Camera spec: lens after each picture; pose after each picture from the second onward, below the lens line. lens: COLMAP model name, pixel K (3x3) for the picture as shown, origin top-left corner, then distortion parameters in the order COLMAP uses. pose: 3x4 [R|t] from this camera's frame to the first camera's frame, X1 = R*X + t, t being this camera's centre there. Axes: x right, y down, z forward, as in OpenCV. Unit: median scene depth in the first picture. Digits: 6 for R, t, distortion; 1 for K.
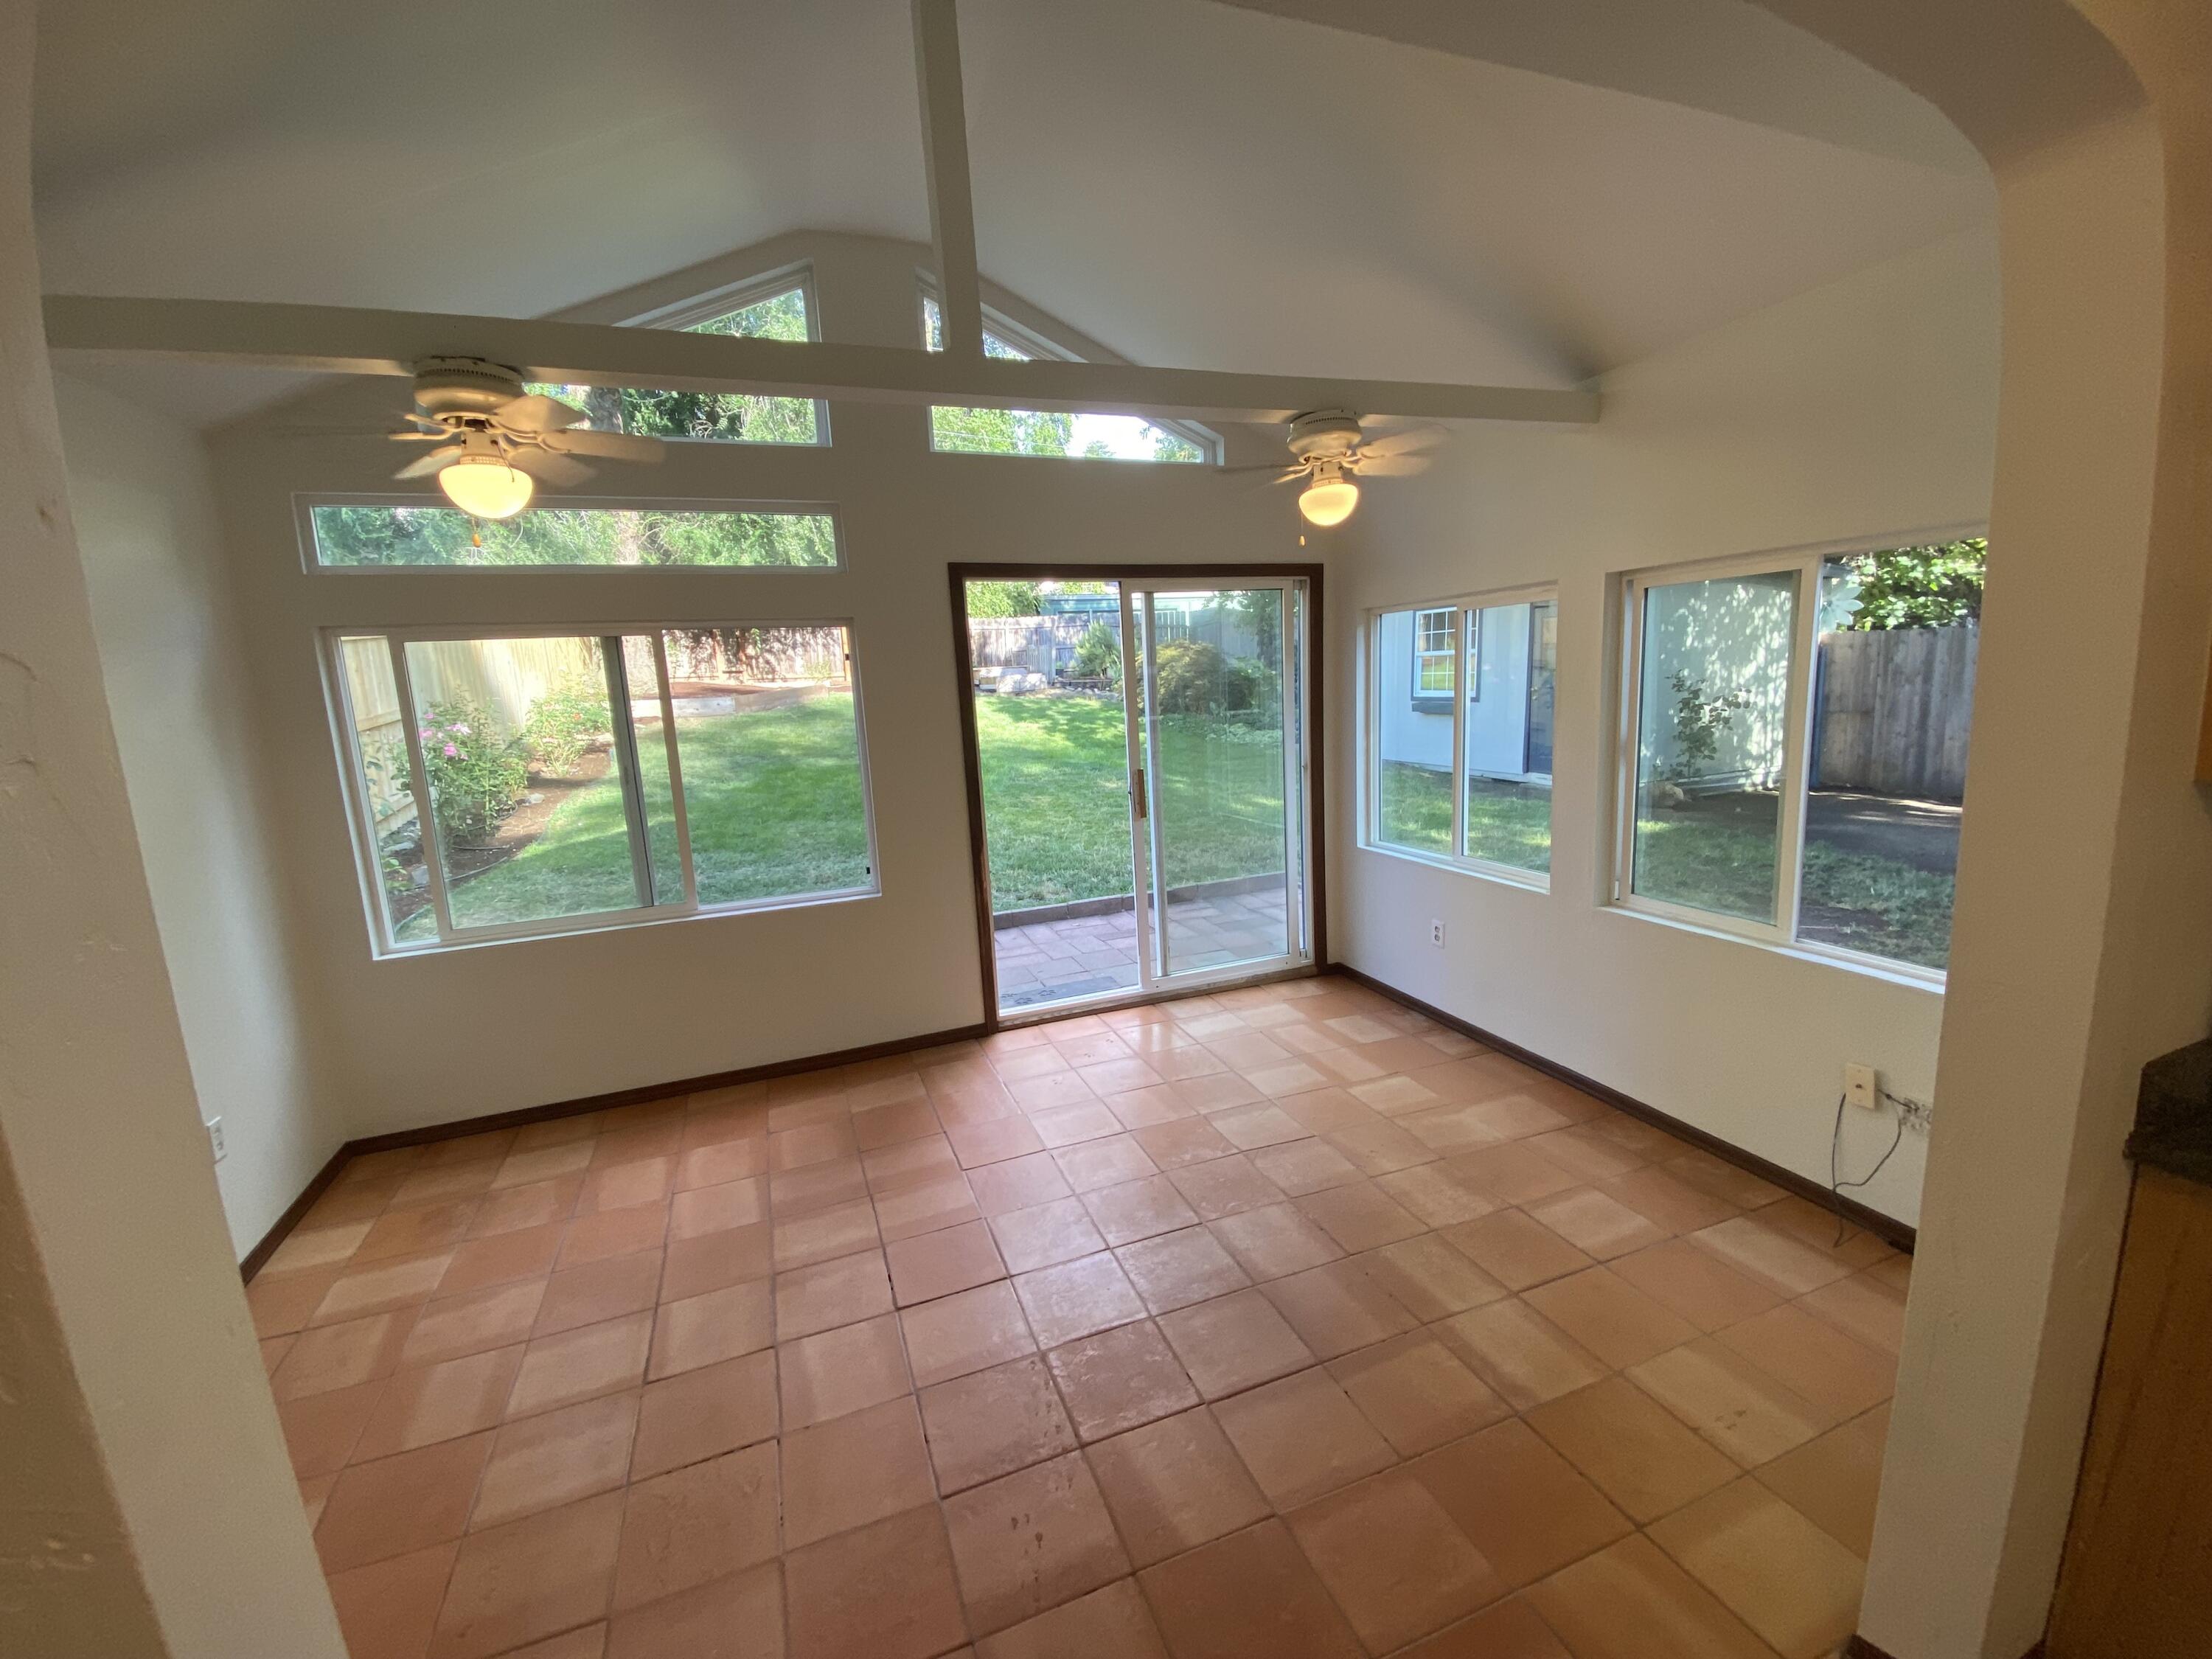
lens RADIAL K [[895.9, 0, 1110.0], [0, 895.9, 826.8], [0, 0, 1]] dist [0.030495, -0.027692]
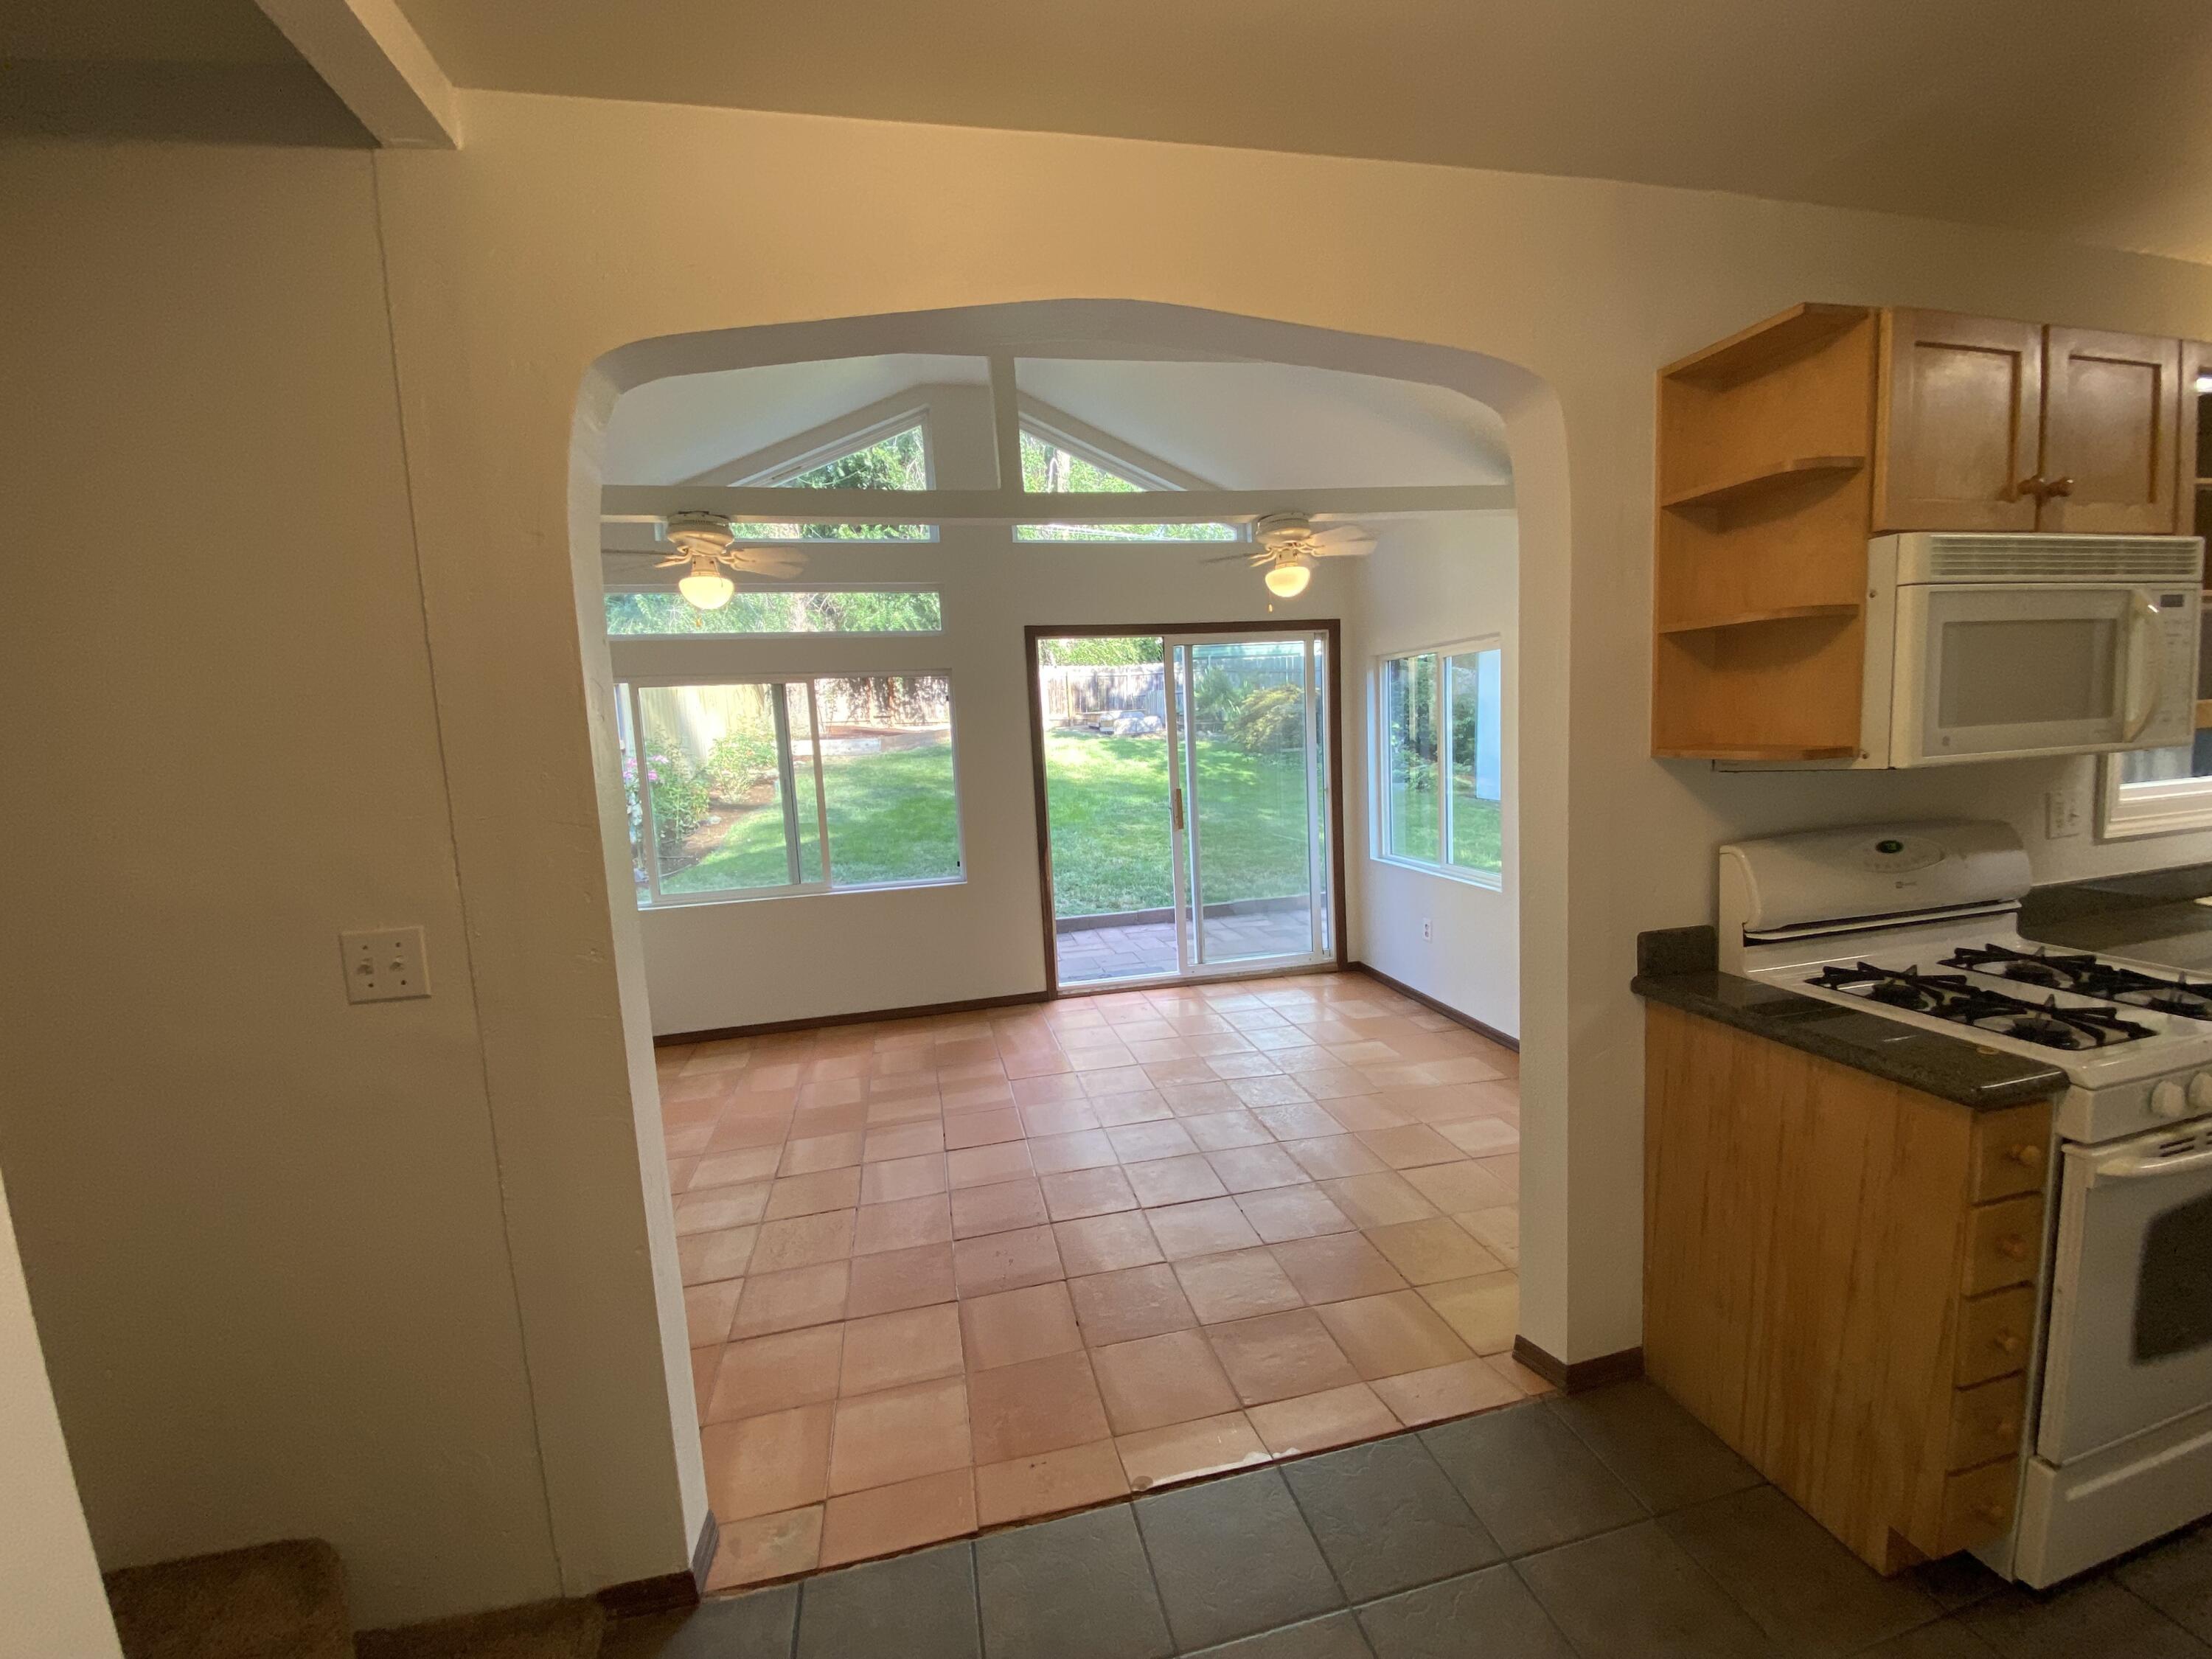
lens RADIAL K [[896.3, 0, 1108.6], [0, 896.3, 825.9], [0, 0, 1]] dist [0.059556, -0.042527]
pose [[0.988482, 0.016787, -0.150402, 0.123332], [-0.024364, 0.998517, -0.048679, 0.047788], [0.149362, 0.051783, 0.987426, -0.217454]]
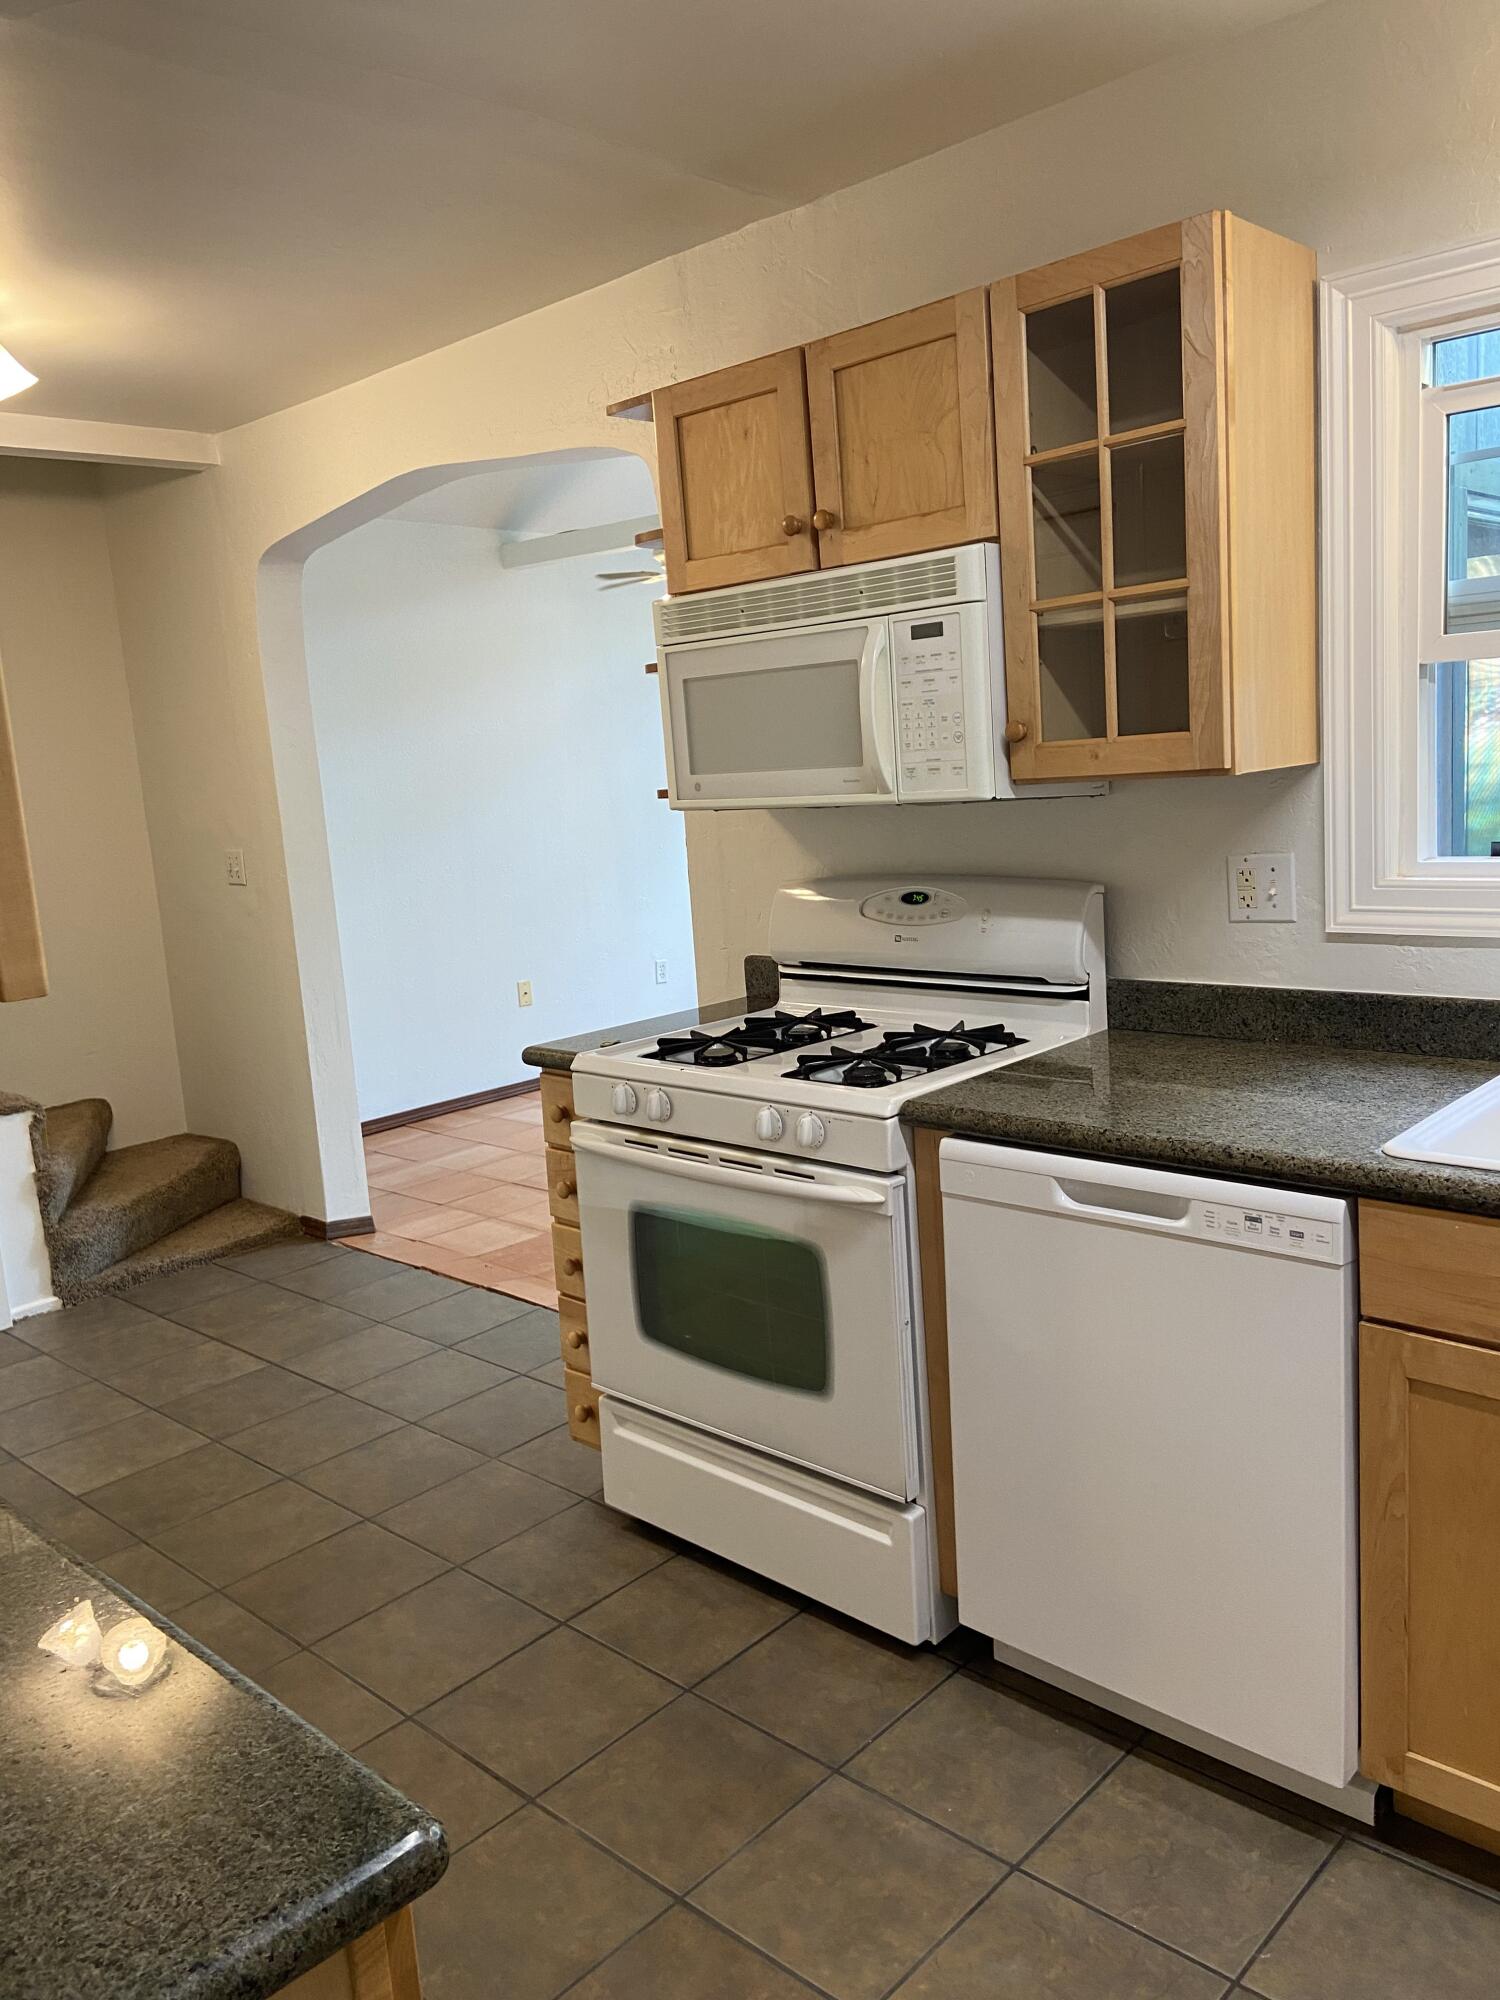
lens RADIAL K [[1510.7, 0, 787.5], [0, 1510.7, 969.3], [0, 0, 1]] dist [0.125962, -0.159391]
pose [[0.439247, 0.153572, -0.885143, 1.030275], [-0.106603, 0.987229, 0.118383, -0.016849], [0.892019, 0.042359, 0.450009, -0.068540]]
